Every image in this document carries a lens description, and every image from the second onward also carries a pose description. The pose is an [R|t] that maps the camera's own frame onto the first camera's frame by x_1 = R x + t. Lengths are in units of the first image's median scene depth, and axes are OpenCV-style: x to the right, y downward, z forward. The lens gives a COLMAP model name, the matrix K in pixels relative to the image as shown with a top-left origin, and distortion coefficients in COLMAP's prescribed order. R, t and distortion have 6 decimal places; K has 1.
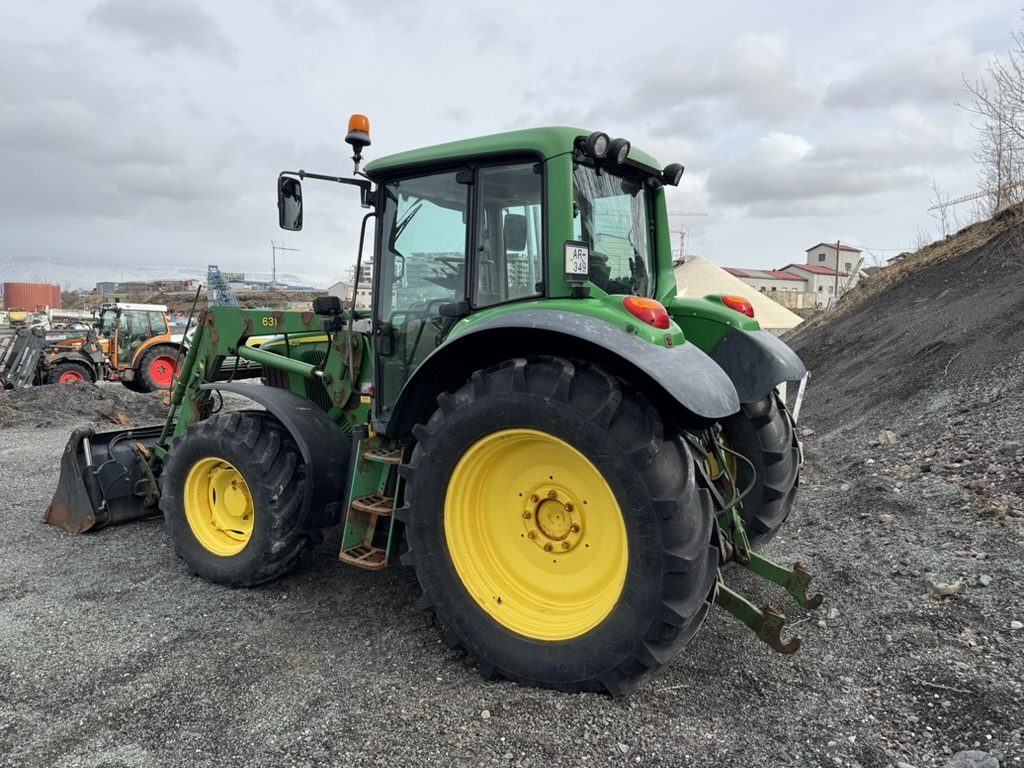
lens RADIAL K [[710.4, 0, 514.3], [0, 710.4, 398.4], [0, 0, 1]] dist [0.097338, -0.107478]
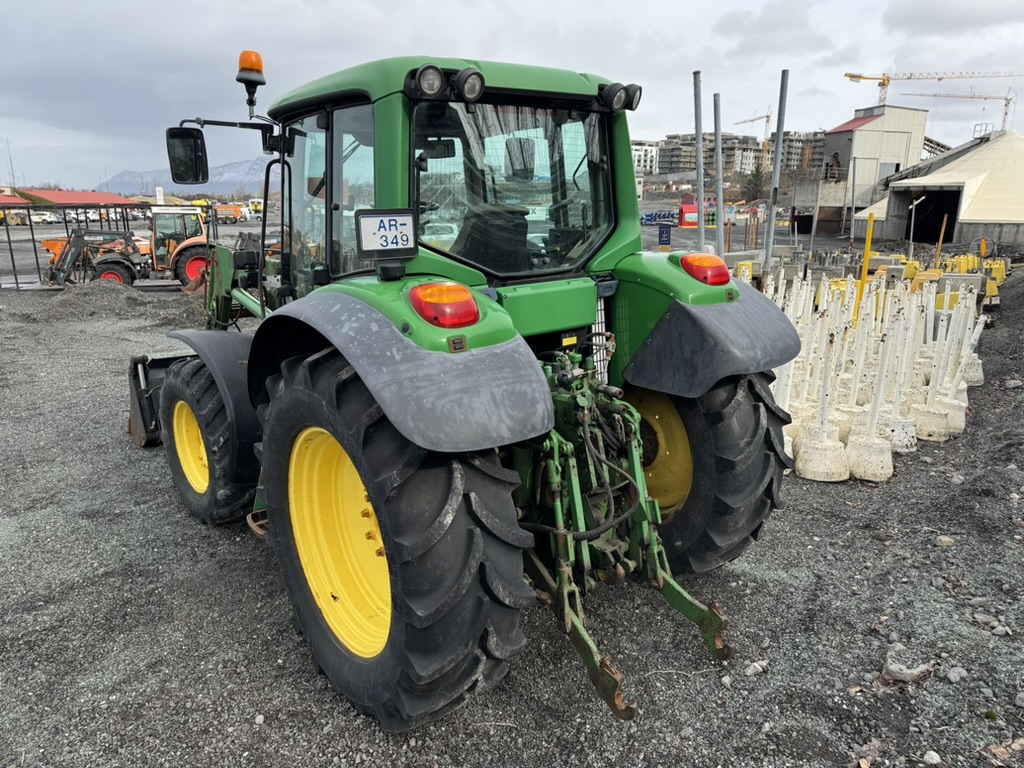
lens RADIAL K [[709.5, 0, 514.9], [0, 709.5, 403.6], [0, 0, 1]] dist [0.087397, -0.110427]
pose [[0.941646, 0.086610, -0.325272, 0.407527], [-0.034806, 0.986204, 0.161835, -0.108951], [0.334801, -0.141070, 0.931669, 0.198520]]
